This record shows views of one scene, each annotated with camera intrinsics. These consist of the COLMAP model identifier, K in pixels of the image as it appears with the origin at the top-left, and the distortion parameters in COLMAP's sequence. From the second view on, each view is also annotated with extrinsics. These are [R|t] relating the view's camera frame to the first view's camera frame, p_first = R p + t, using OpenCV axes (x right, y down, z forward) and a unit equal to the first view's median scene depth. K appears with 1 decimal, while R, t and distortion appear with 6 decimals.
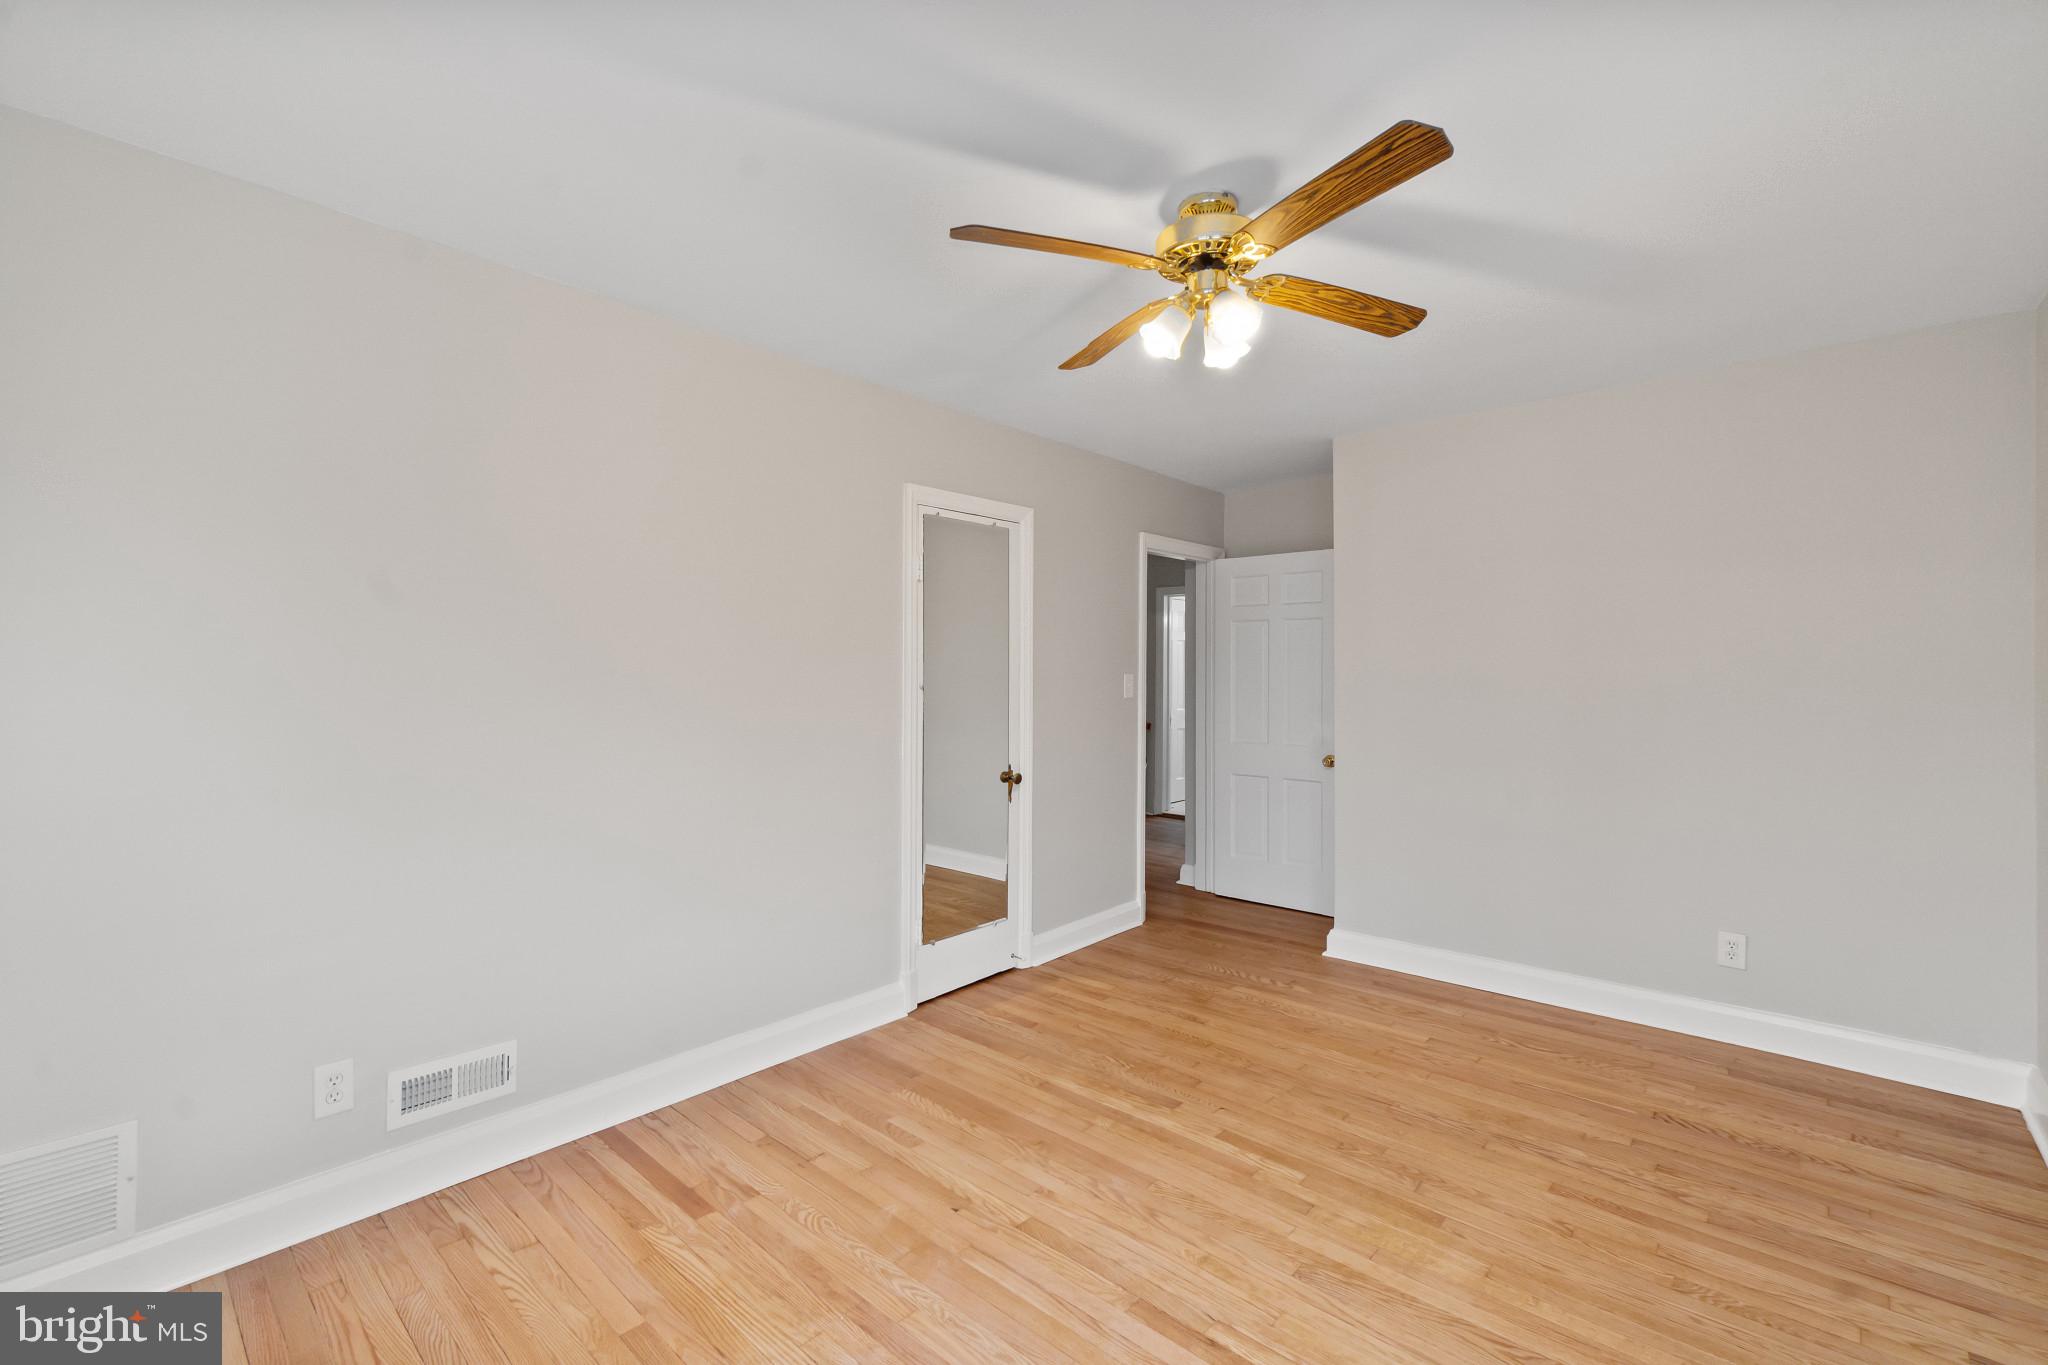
lens RADIAL K [[872.1, 0, 1009.4], [0, 872.1, 677.1], [0, 0, 1]] dist [-0.000715, -0.000389]
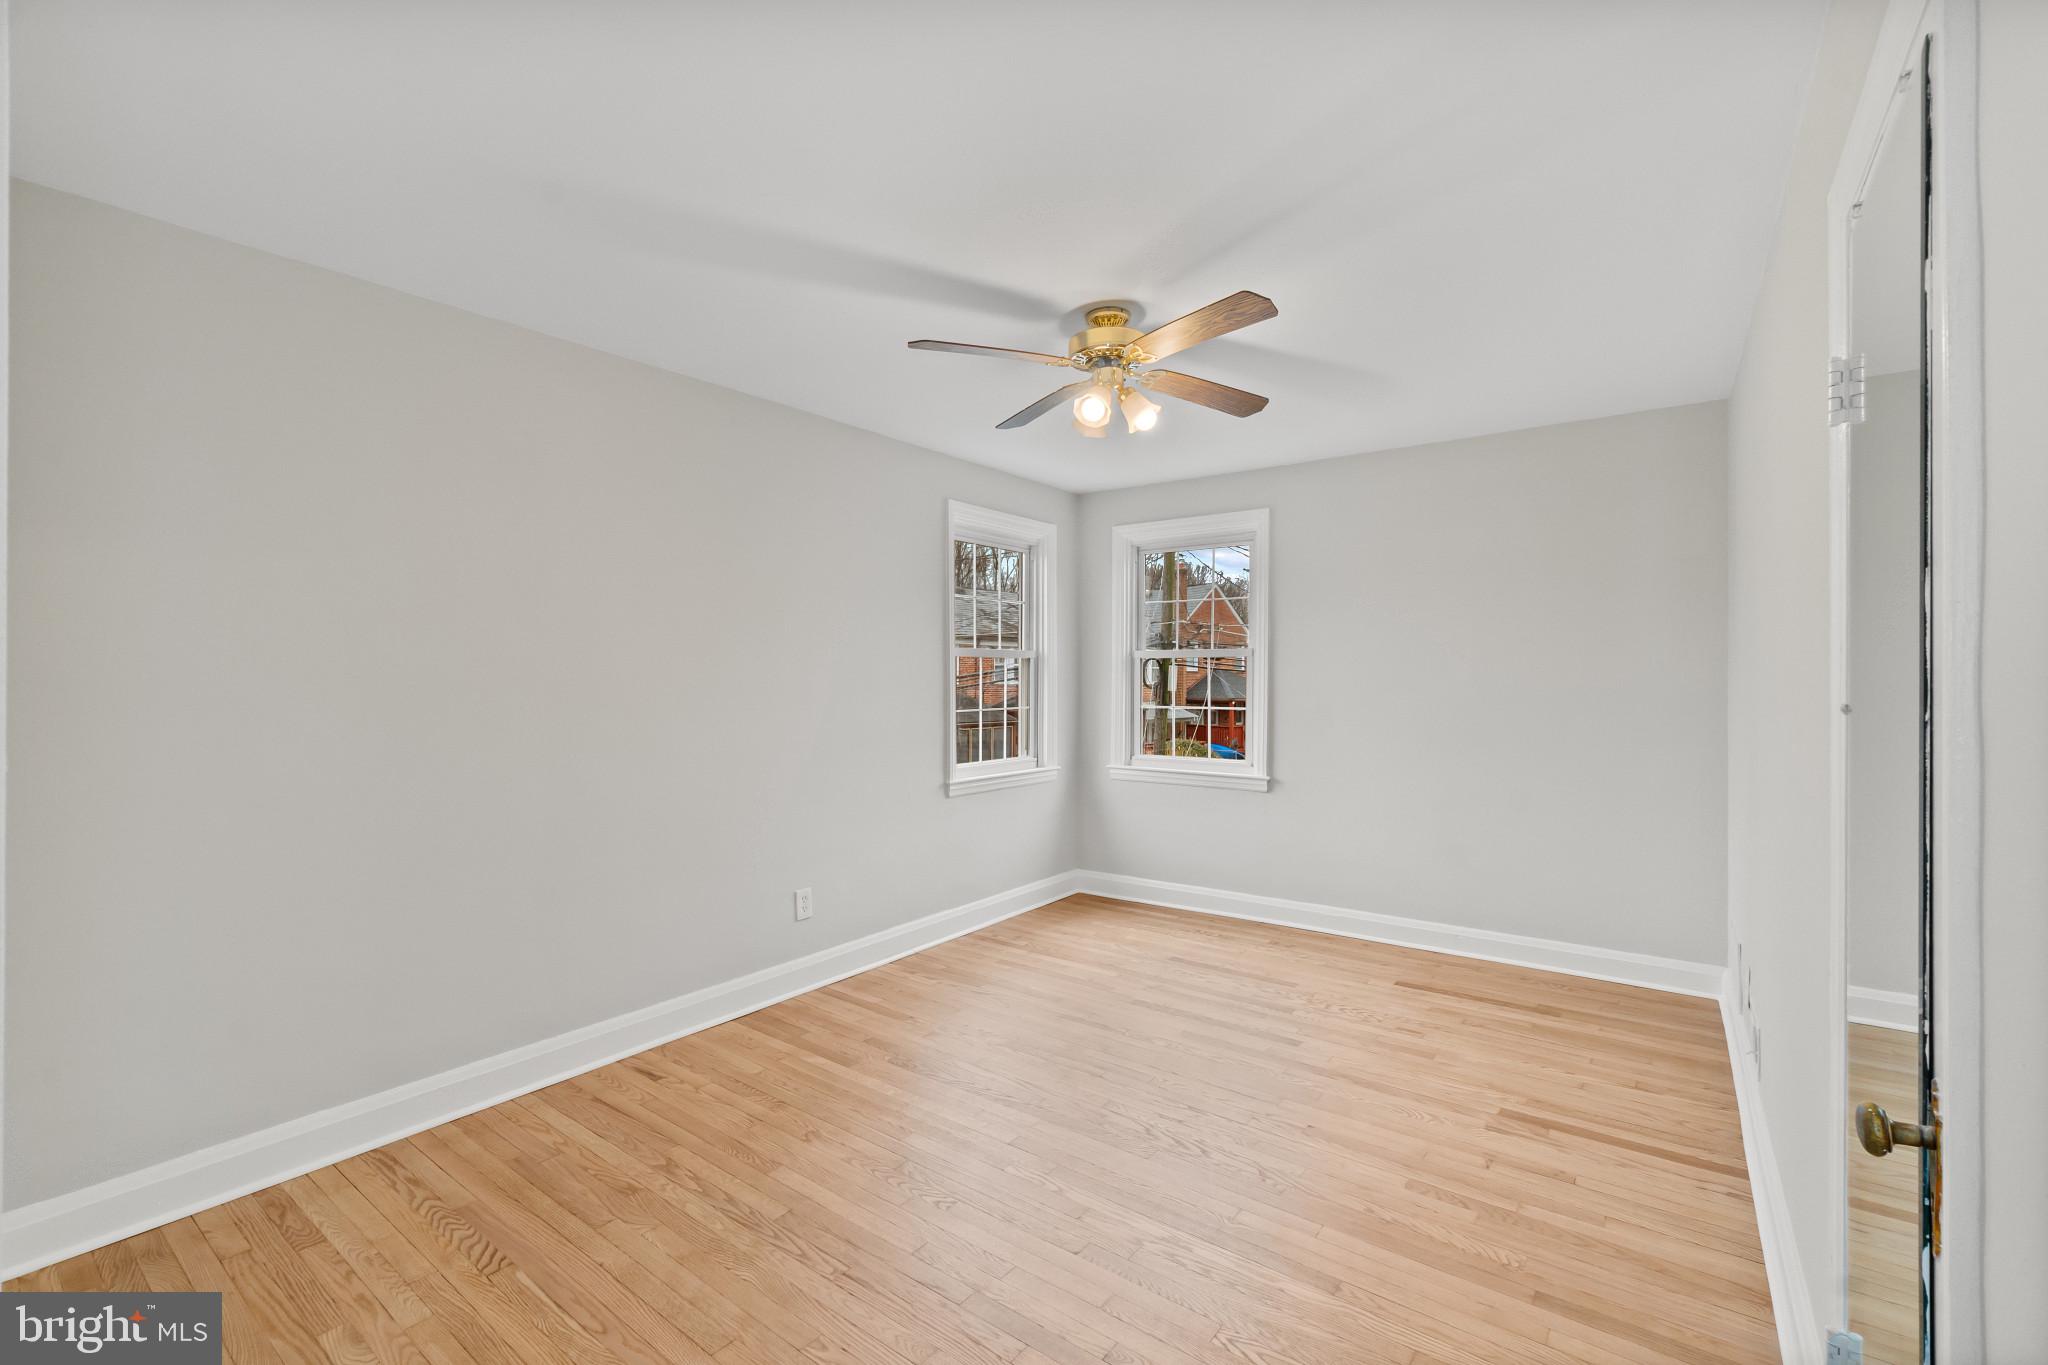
lens RADIAL K [[872.1, 0, 1029.6], [0, 872.1, 684.7], [0, 0, 1]] dist [-0.000715, -0.000389]
pose [[-0.993625, 0.000182, -0.112738, 0.431263], [-0.000736, 0.999967, 0.008101, 0.000107], [0.112736, 0.008132, -0.993592, 2.037100]]
